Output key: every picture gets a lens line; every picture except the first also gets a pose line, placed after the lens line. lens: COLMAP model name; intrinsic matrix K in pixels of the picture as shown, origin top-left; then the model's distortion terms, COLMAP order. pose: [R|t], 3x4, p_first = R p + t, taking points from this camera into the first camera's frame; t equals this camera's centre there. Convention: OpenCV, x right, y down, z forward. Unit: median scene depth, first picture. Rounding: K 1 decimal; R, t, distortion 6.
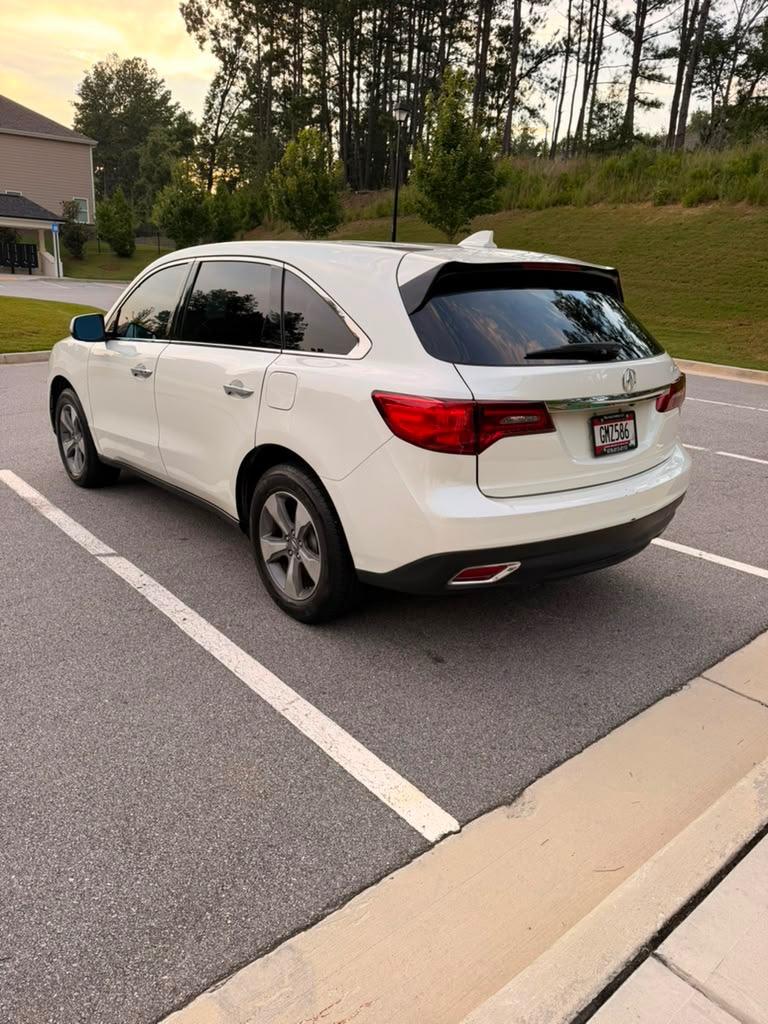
lens RADIAL K [[730.2, 0, 383.1], [0, 730.2, 508.2], [0, 0, 1]] dist [0.029358, -0.029891]
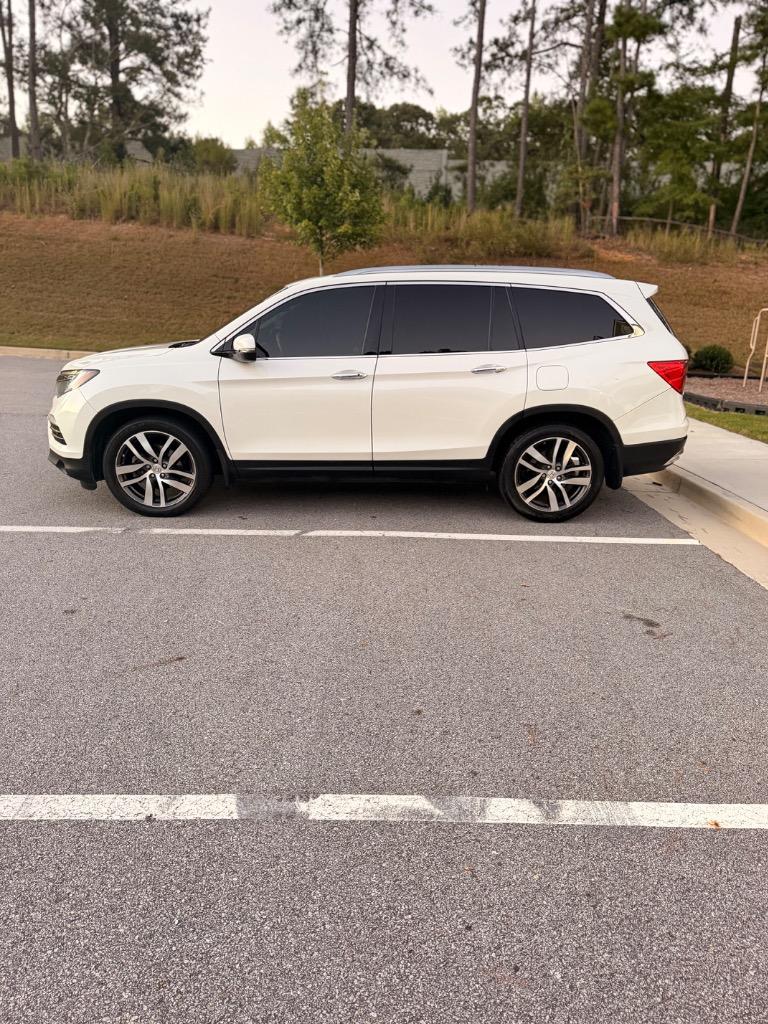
lens RADIAL K [[730.2, 0, 387.4], [0, 730.2, 512.0], [0, 0, 1]] dist [0.029358, -0.029891]
pose [[0.631689, -0.222870, 0.742494, -0.212534], [0.224156, 0.969381, 0.100269, -0.010694], [-0.742107, 0.103096, 0.662306, 0.016314]]
